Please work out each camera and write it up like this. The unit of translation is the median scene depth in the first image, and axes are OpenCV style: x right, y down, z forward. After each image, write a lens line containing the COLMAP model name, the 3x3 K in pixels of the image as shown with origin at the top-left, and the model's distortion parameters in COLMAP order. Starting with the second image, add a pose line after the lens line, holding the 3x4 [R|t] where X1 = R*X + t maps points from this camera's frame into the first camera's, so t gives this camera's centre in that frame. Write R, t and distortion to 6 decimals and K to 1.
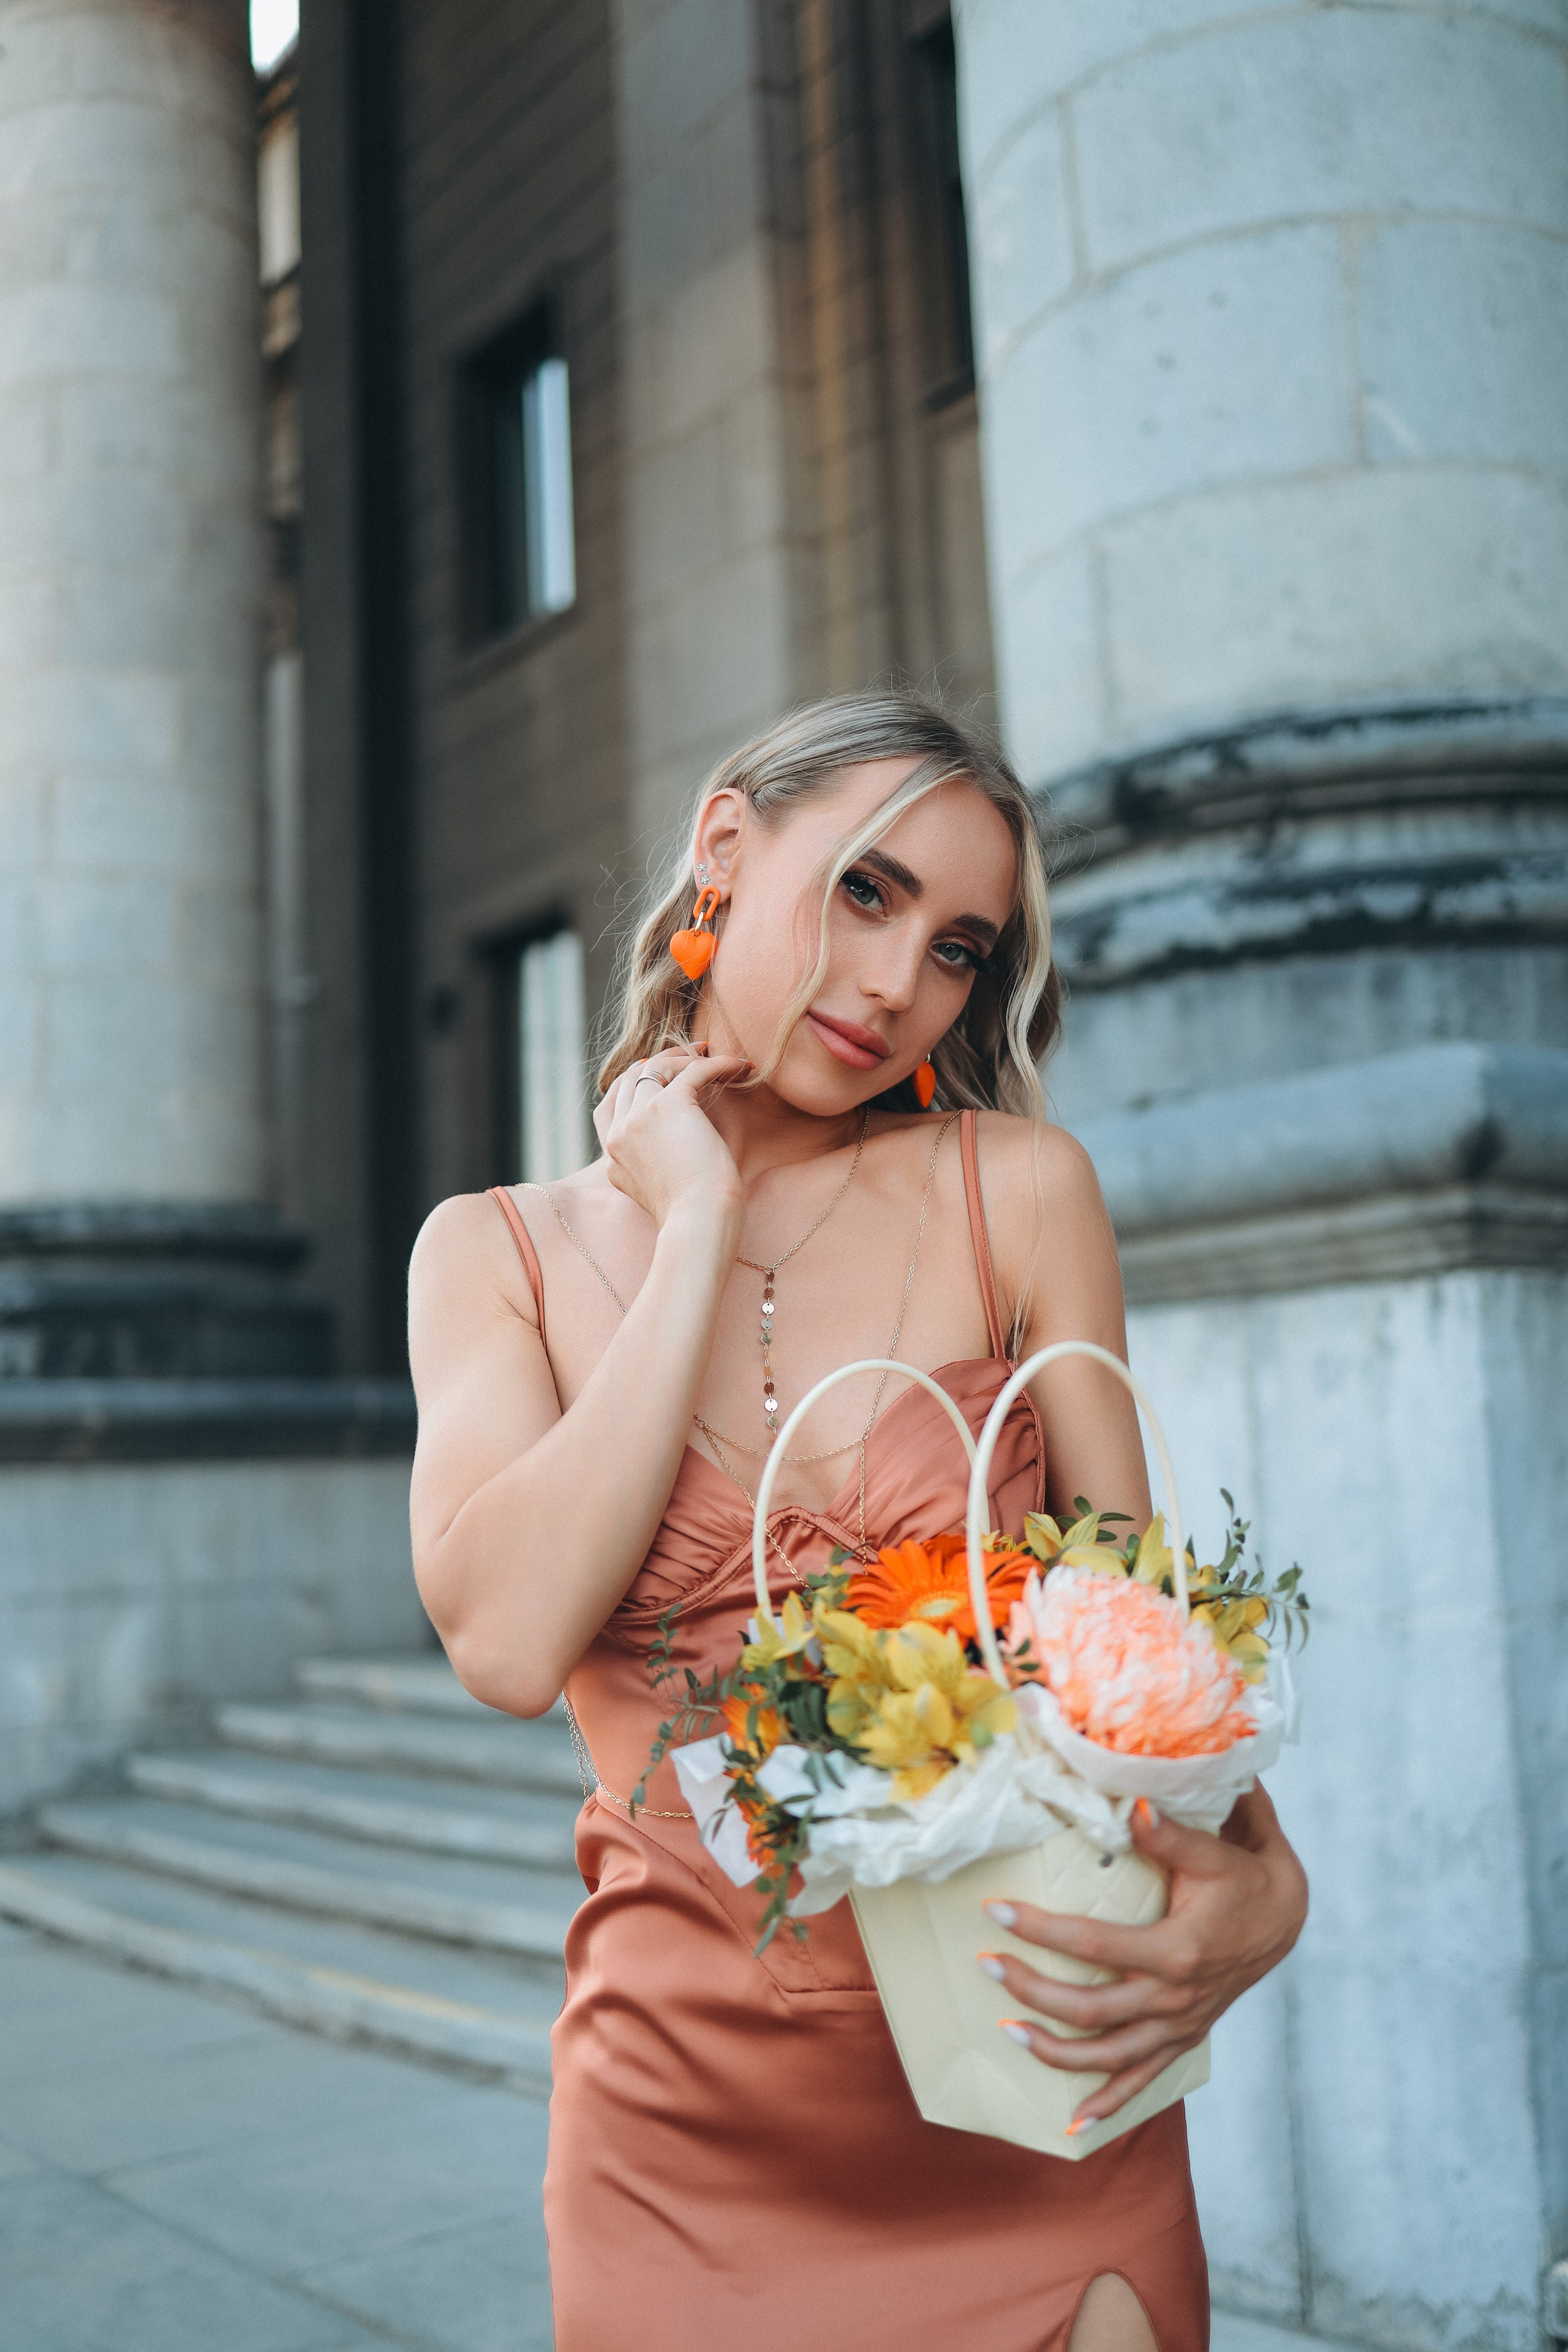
lens RADIAL K [[2370.0, 0, 777.8], [0, 2370.0, 1183.5], [0, 0, 1]] dist [-0.082937, 0.084548]
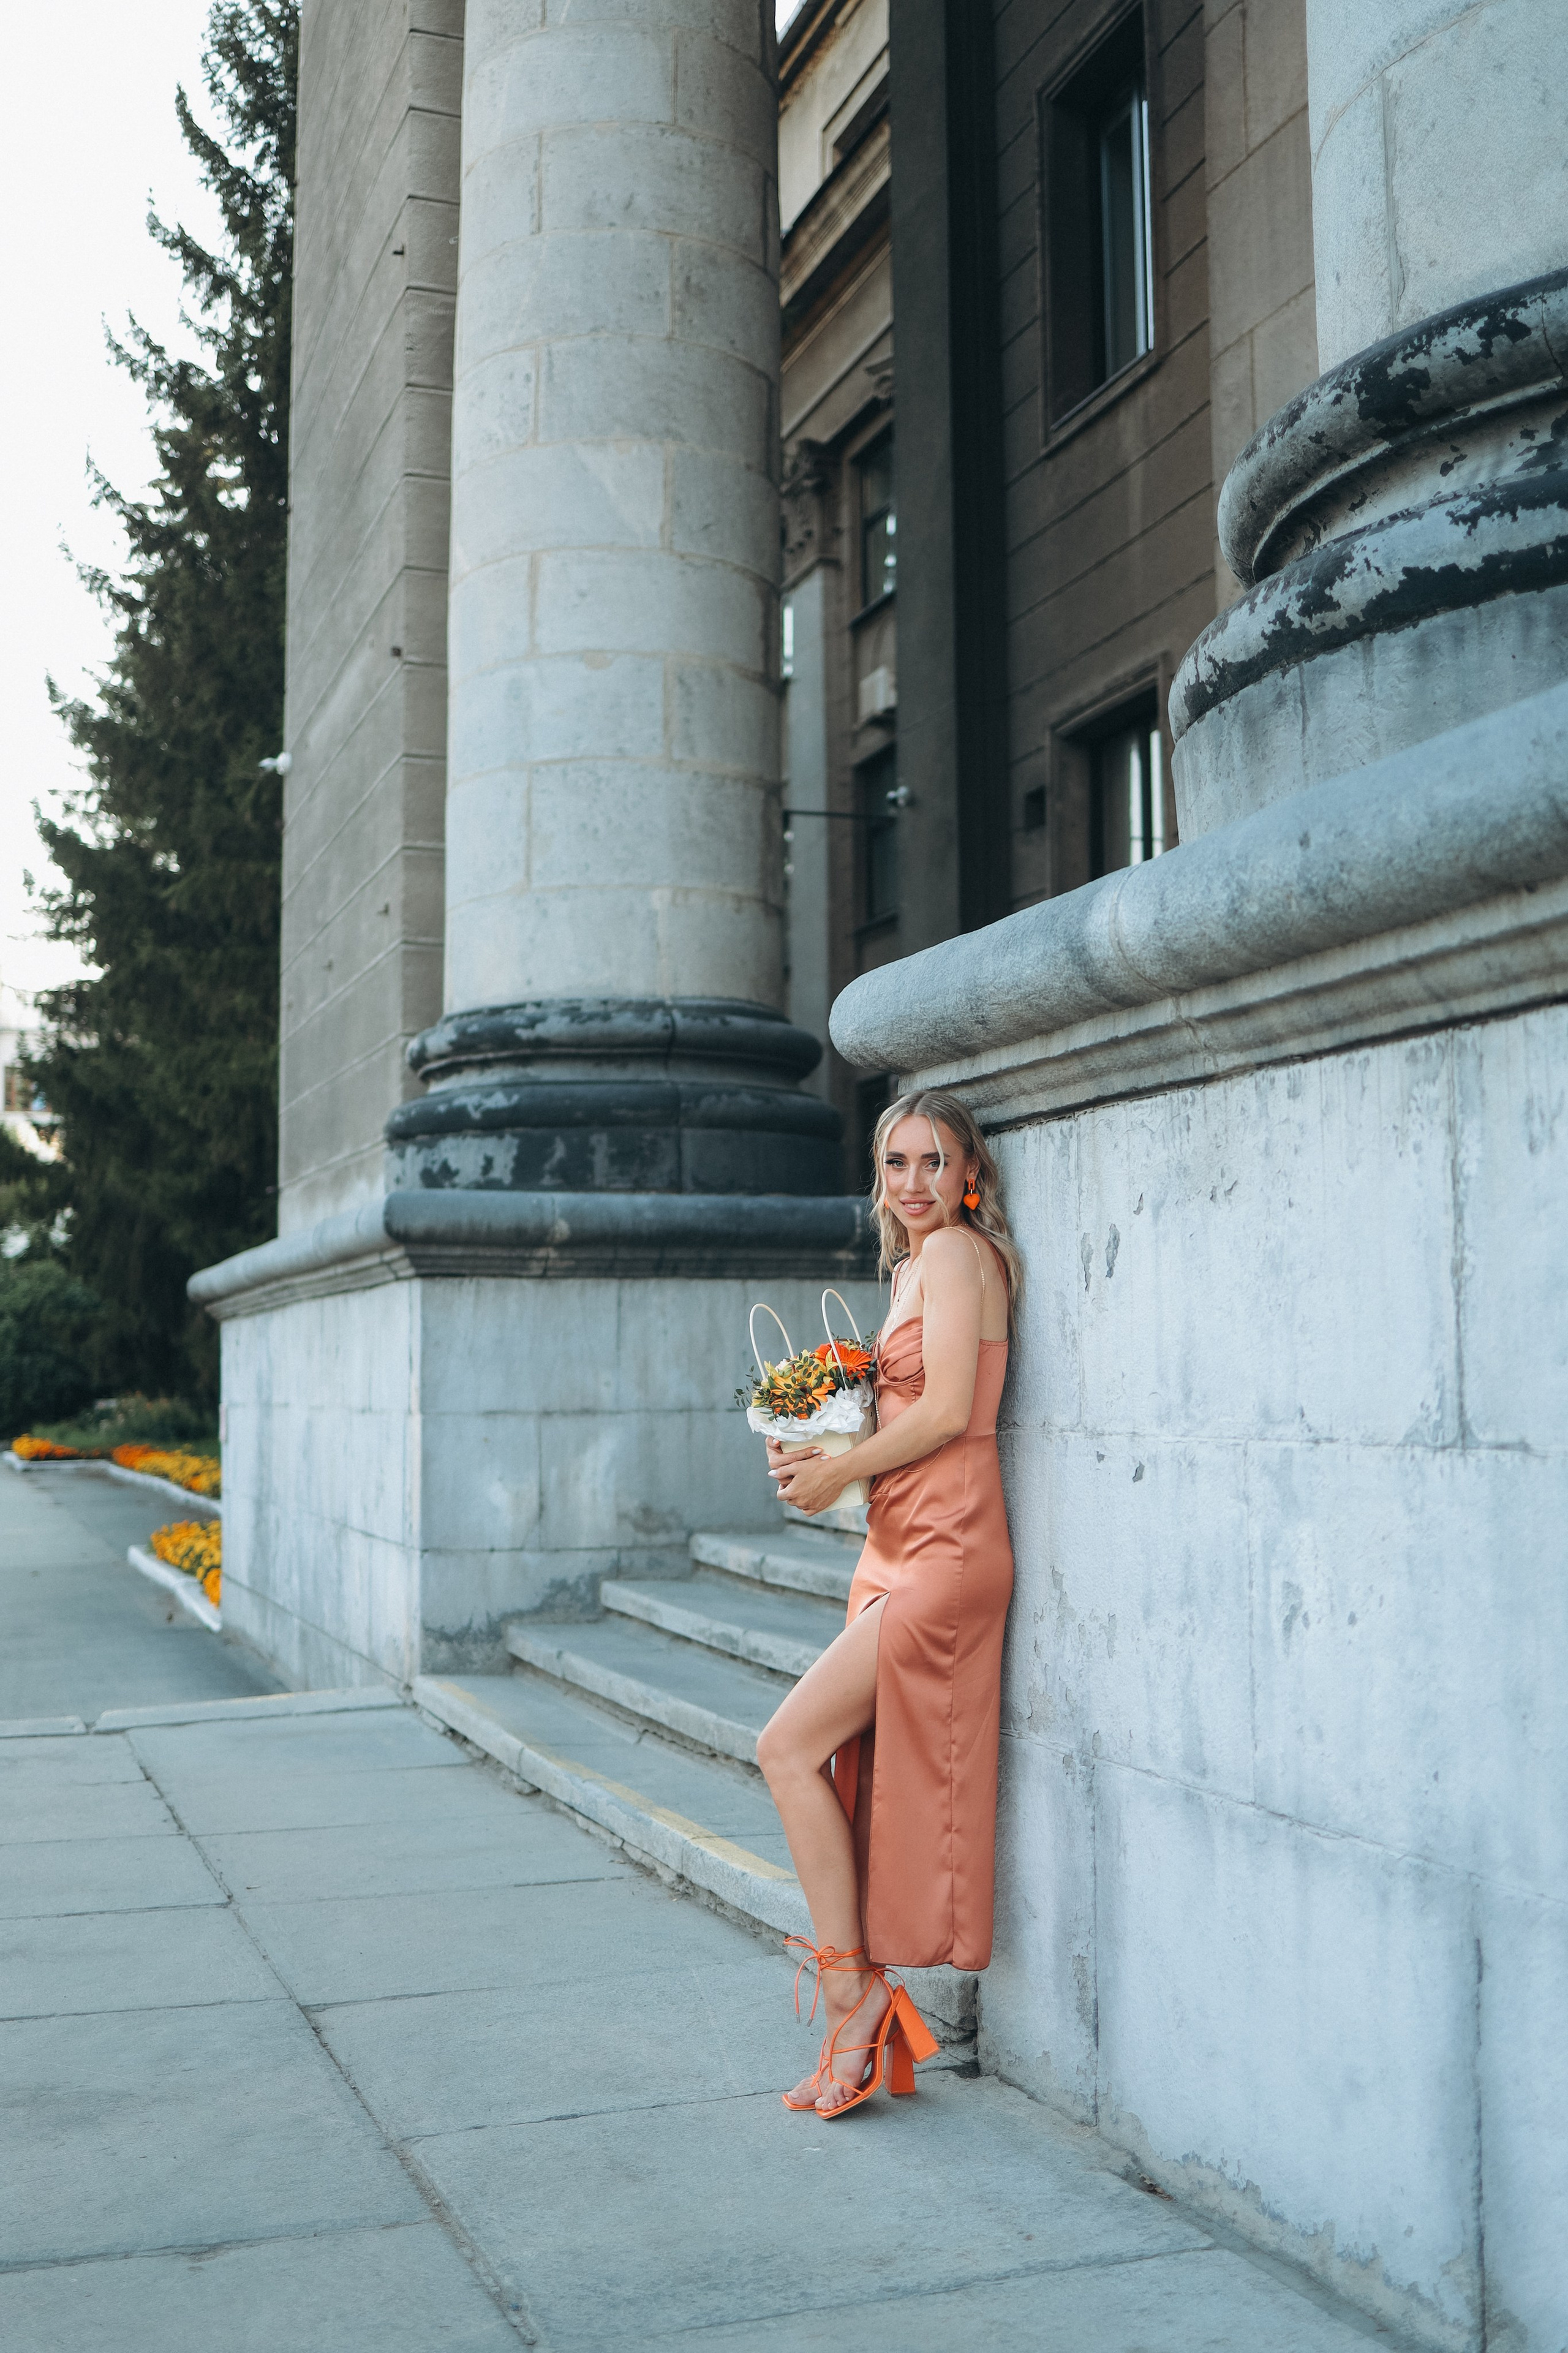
lens RADIAL K [[2451.6, 0, 797.4], [0, 2451.6, 1164.7], [0, 0, 1]] dist [-0.094883, 0.109768]
pose [[0.954279, 0.008179, -0.298804, 0.191630], [0.009209, 0.998347, 0.056739, 0.038646], [0.298774, -0.056897, 0.952626, 0.163961]]
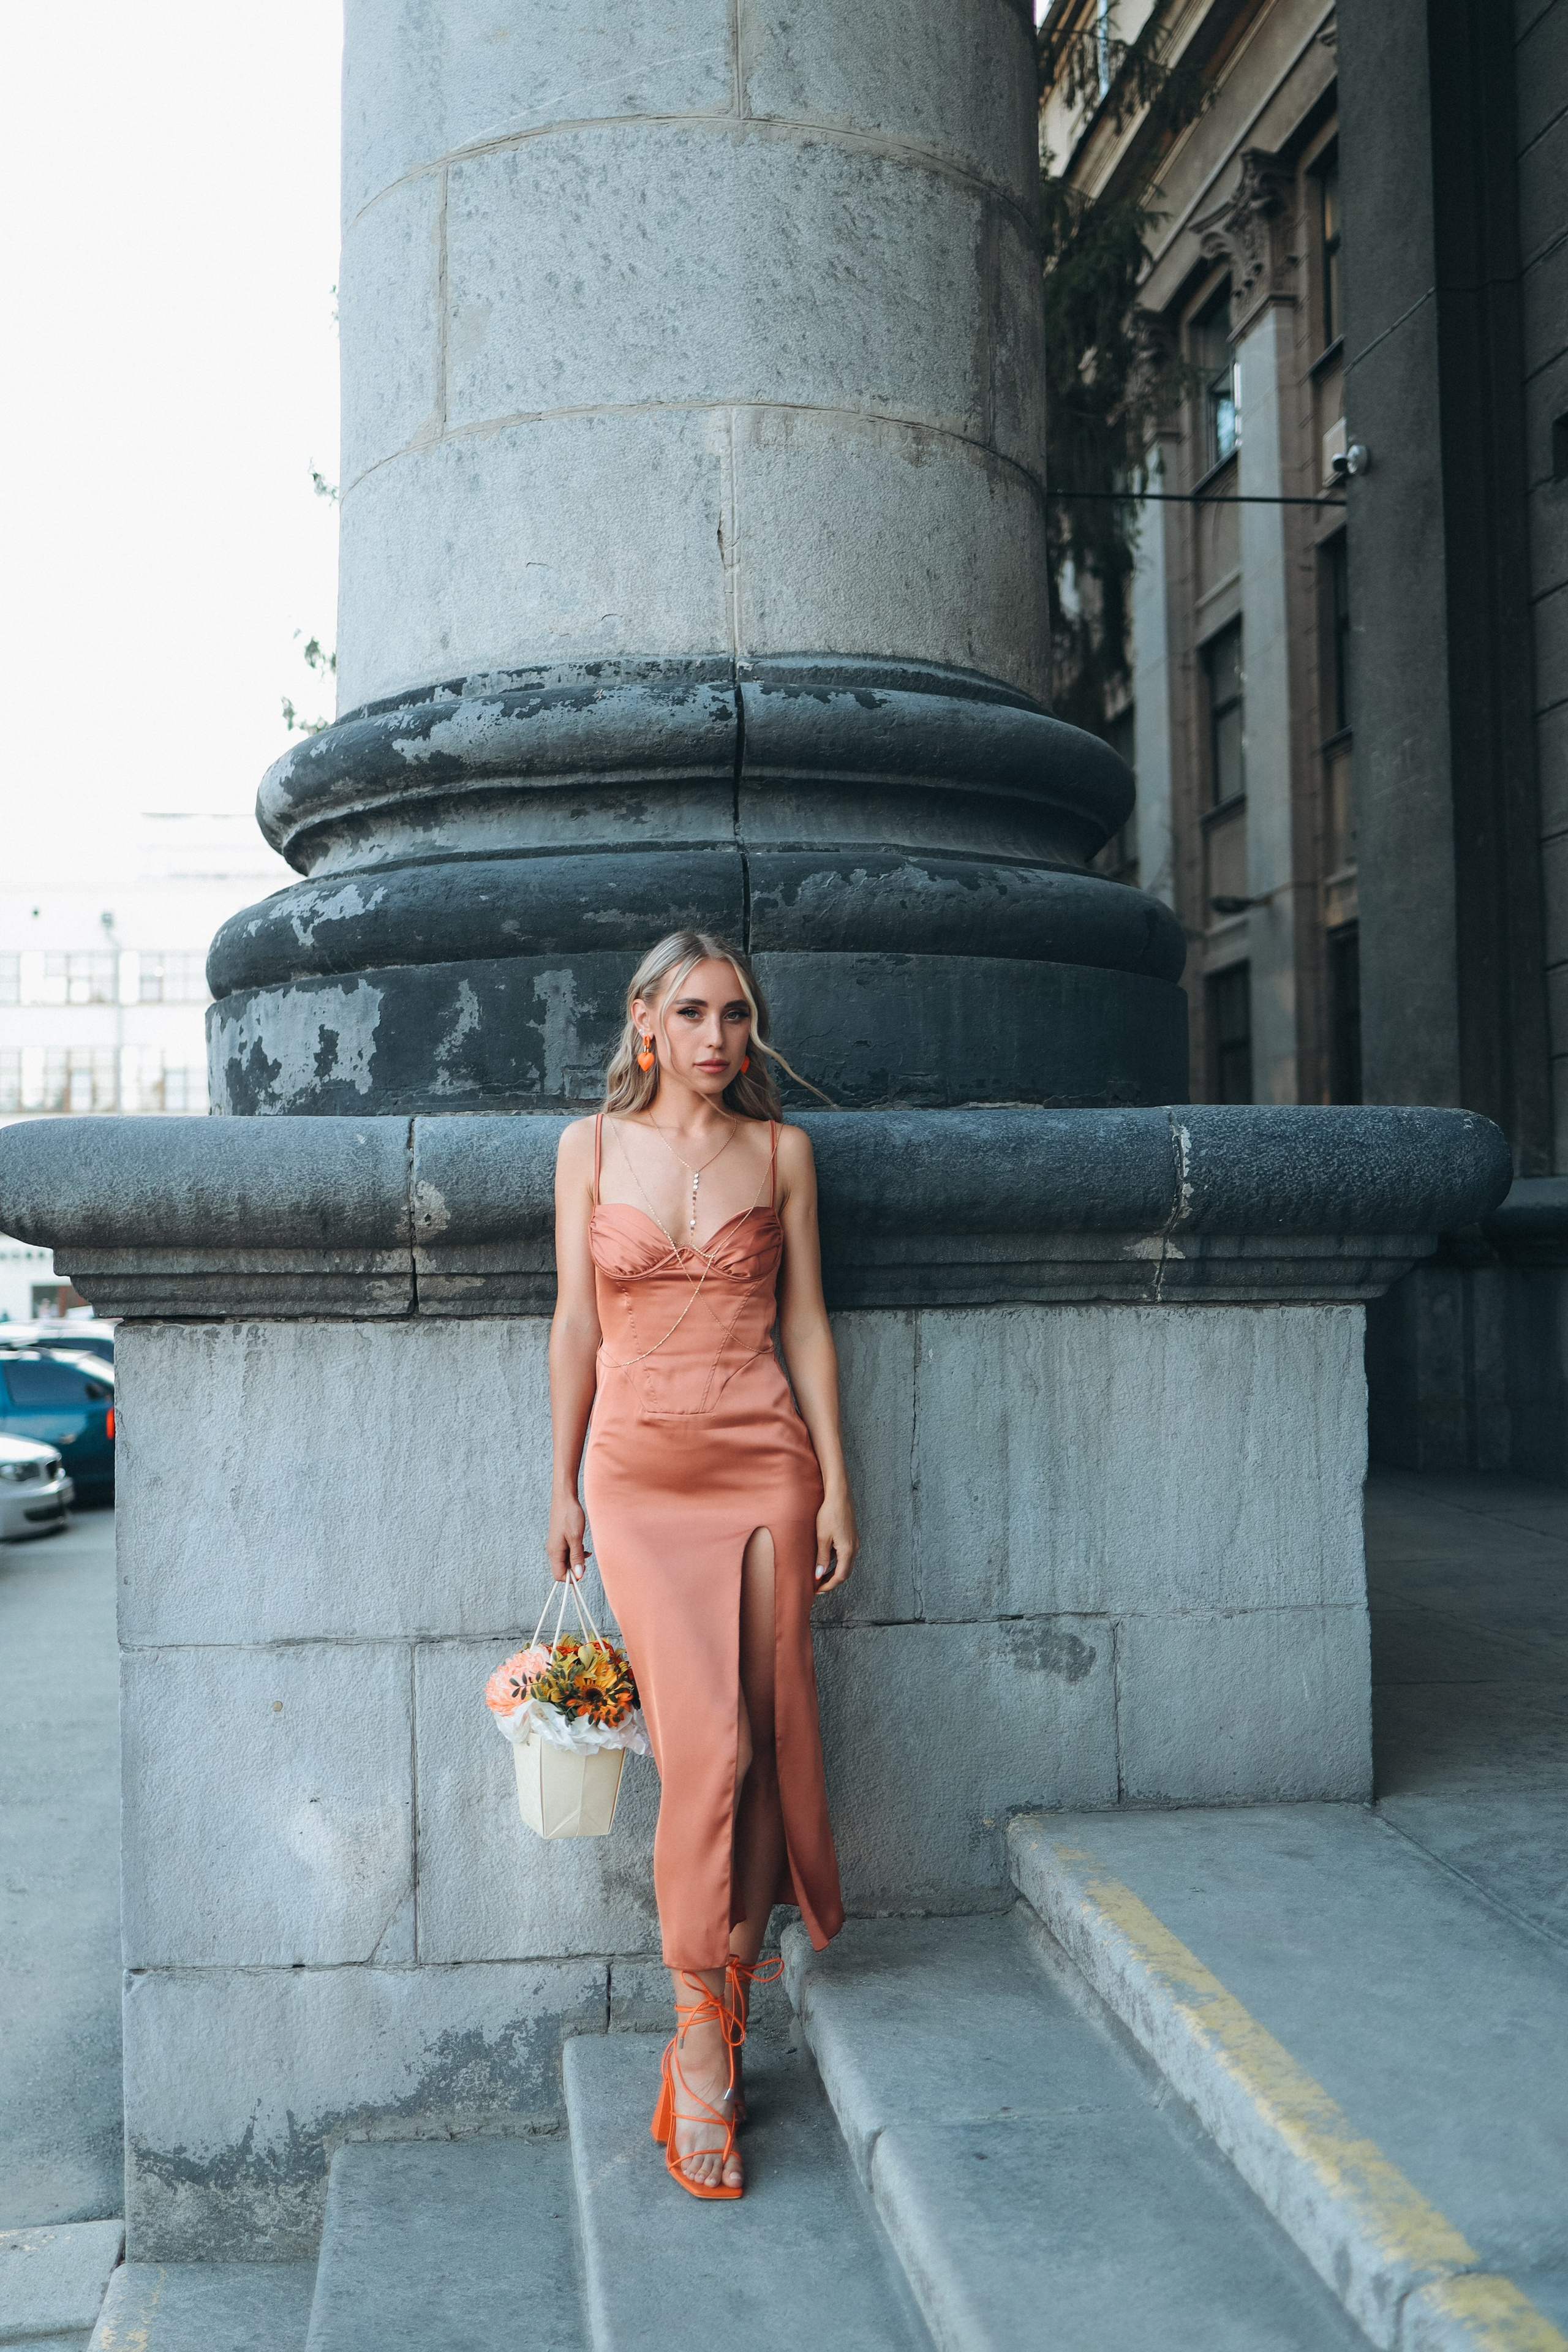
lens RADIAL K [[2360.6, 0, 790.8], [0, 2360.6, 1170.9], [0, 0, 1]] dist [-0.078937, 0.069051]
pose [[0.869911, 0.011378, -0.493077, -0.091583], [0.047836, 0.993074, 0.107309, 0.111530], [0.490883, -0.116936, 0.863342, 1.364023]]
